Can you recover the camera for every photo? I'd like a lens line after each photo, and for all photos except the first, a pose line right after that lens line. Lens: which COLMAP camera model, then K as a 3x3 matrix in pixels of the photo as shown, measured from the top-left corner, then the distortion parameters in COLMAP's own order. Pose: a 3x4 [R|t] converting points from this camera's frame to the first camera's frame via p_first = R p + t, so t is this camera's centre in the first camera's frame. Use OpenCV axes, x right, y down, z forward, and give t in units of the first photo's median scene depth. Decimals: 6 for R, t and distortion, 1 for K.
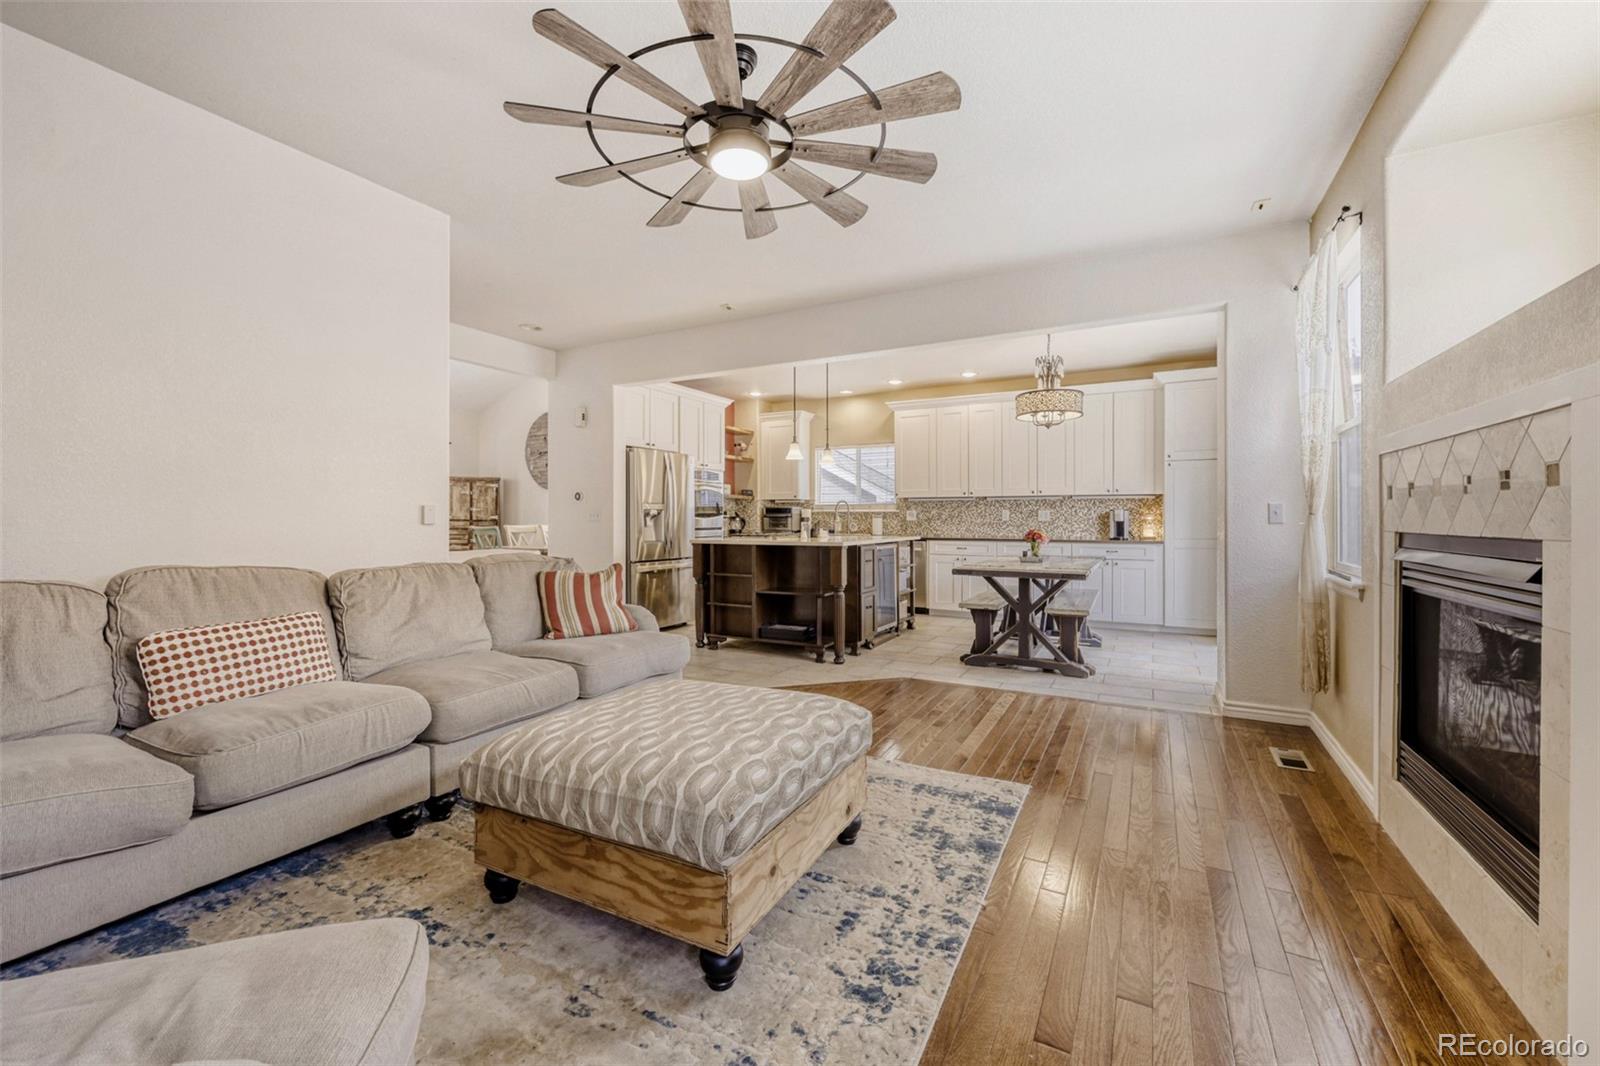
lens RADIAL K [[642.2, 0, 790.4], [0, 642.2, 528.5], [0, 0, 1]] dist [-0.000047, 0.000063]
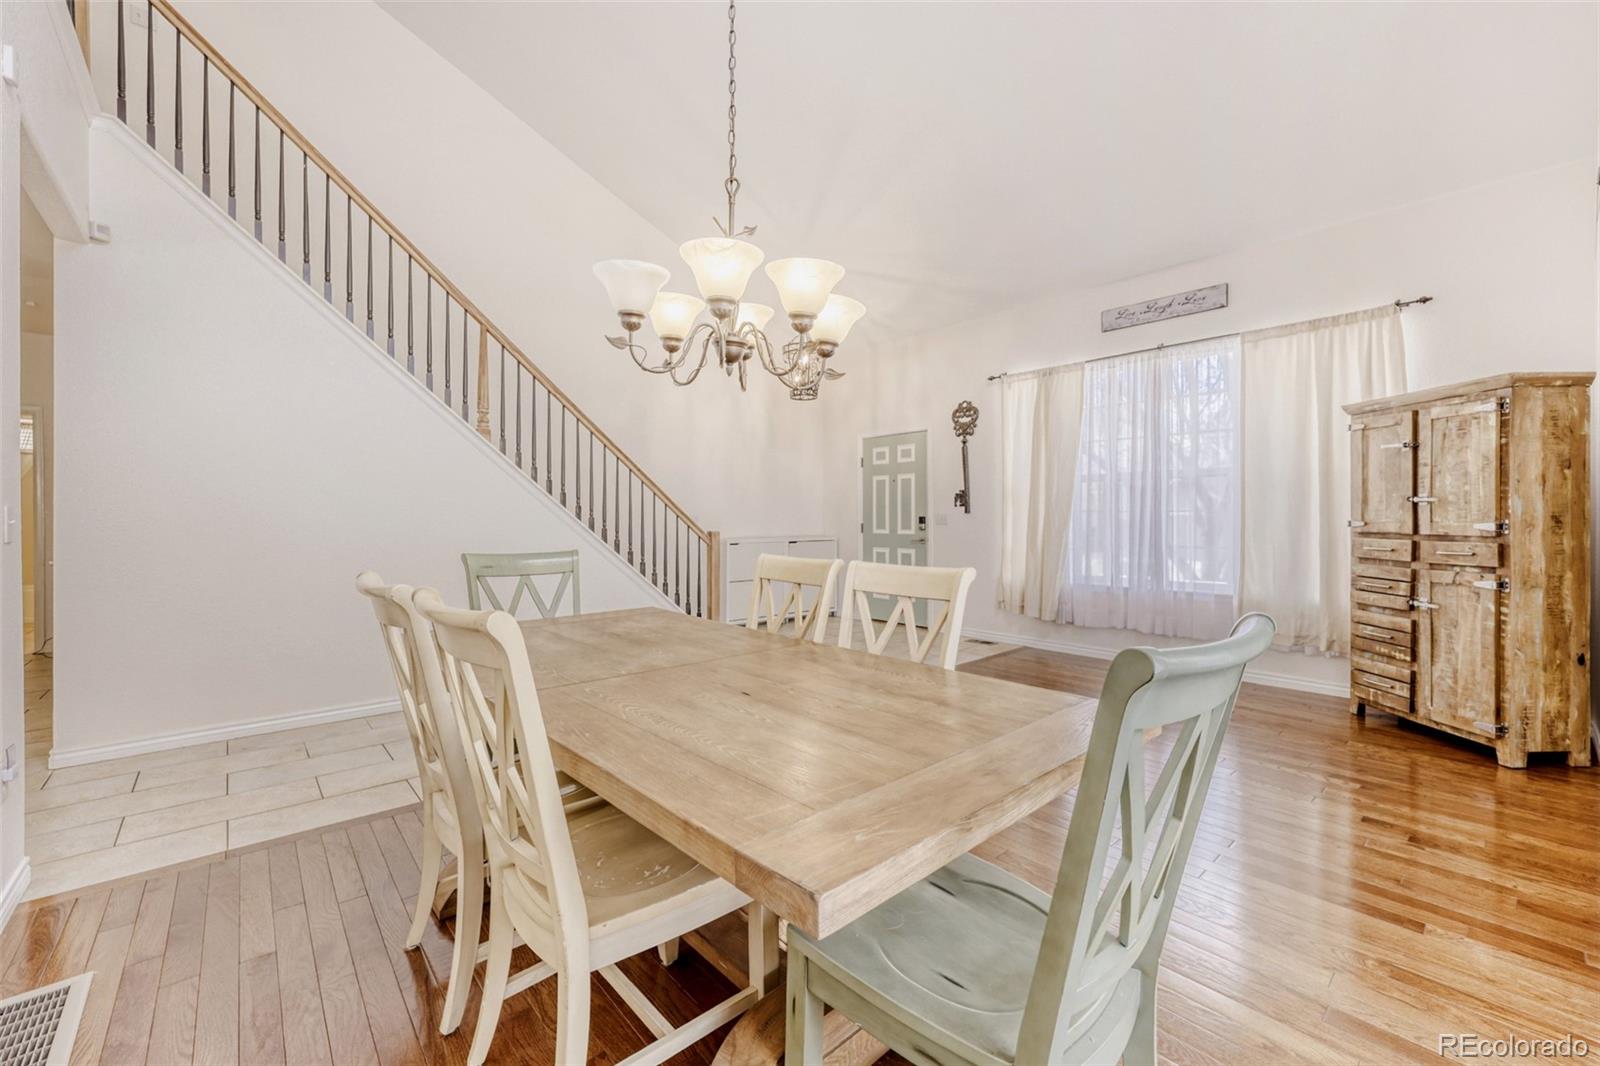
lens RADIAL K [[655.4, 0, 801.1], [0, 655.4, 522.9], [0, 0, 1]] dist [-0.001454, -0.000237]
pose [[-0.337797, 0.007060, -0.941193, -0.150214], [-0.014071, 0.999822, 0.012550, -0.025277], [0.941114, 0.017482, -0.337637, 1.120582]]
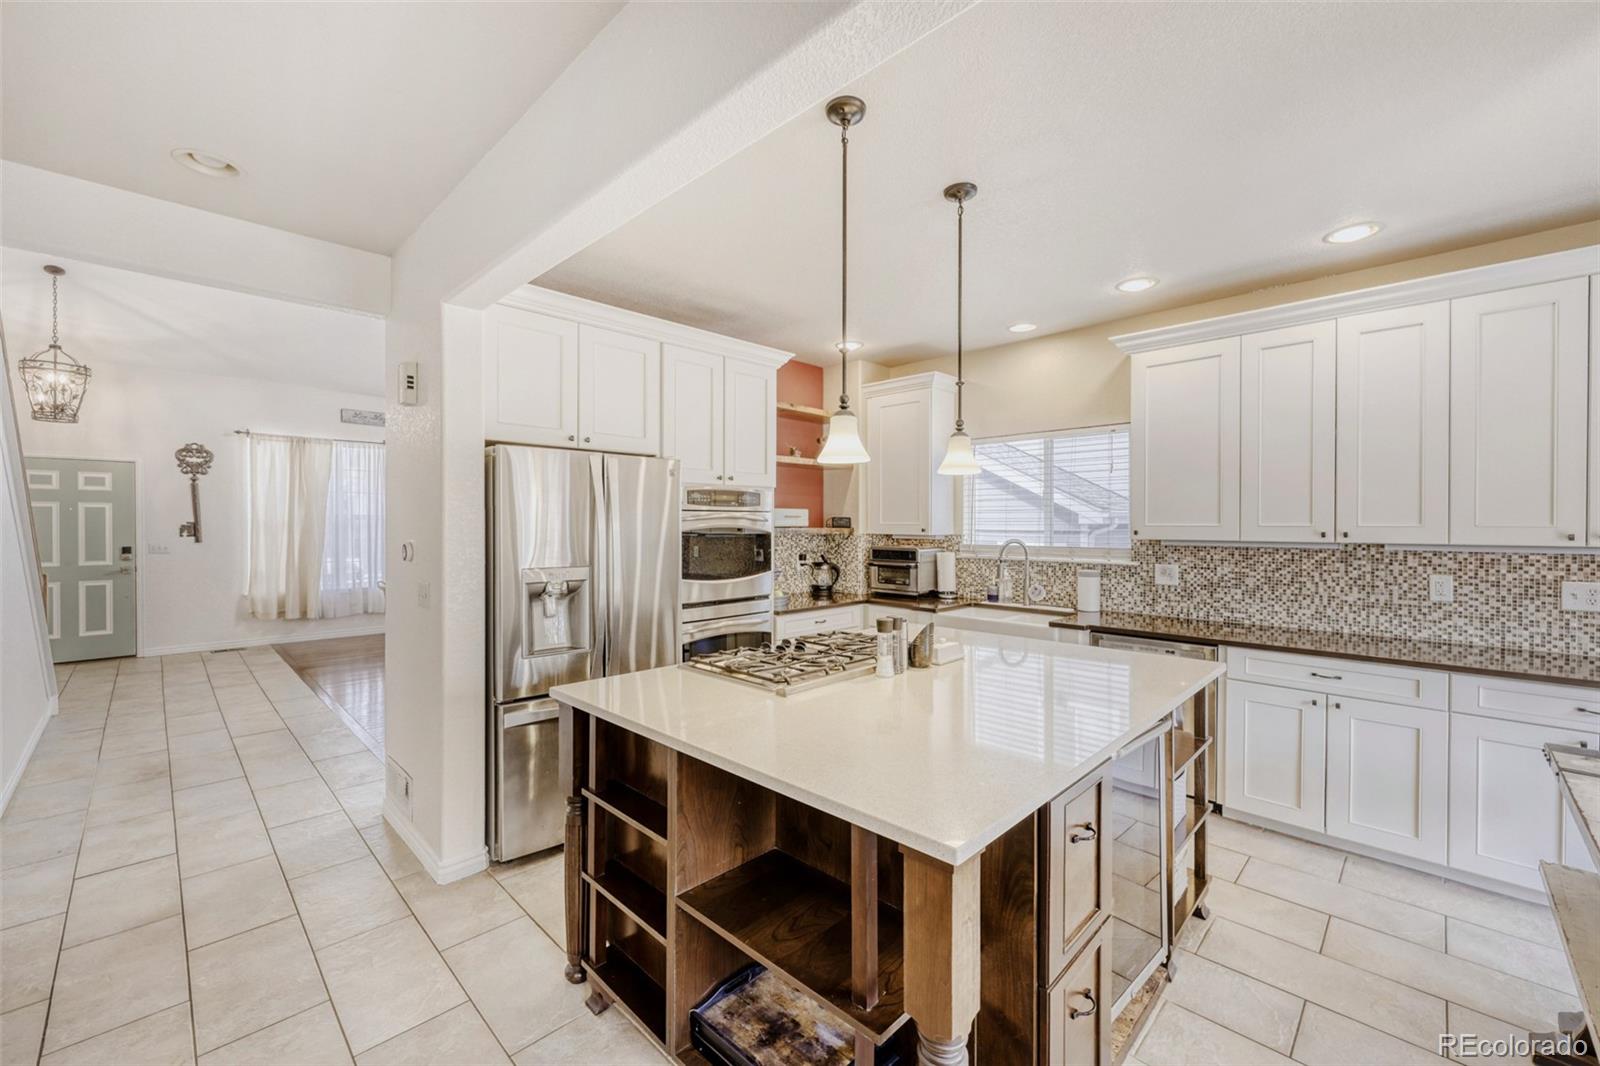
lens RADIAL K [[642.2, 0, 790.4], [0, 642.2, 528.5], [0, 0, 1]] dist [-0.000047, 0.000063]
pose [[0.960421, 0.004480, -0.278516, 0.051321], [-0.006728, 0.999952, -0.007118, -0.047467], [0.278471, 0.008710, 0.960405, 0.452939]]
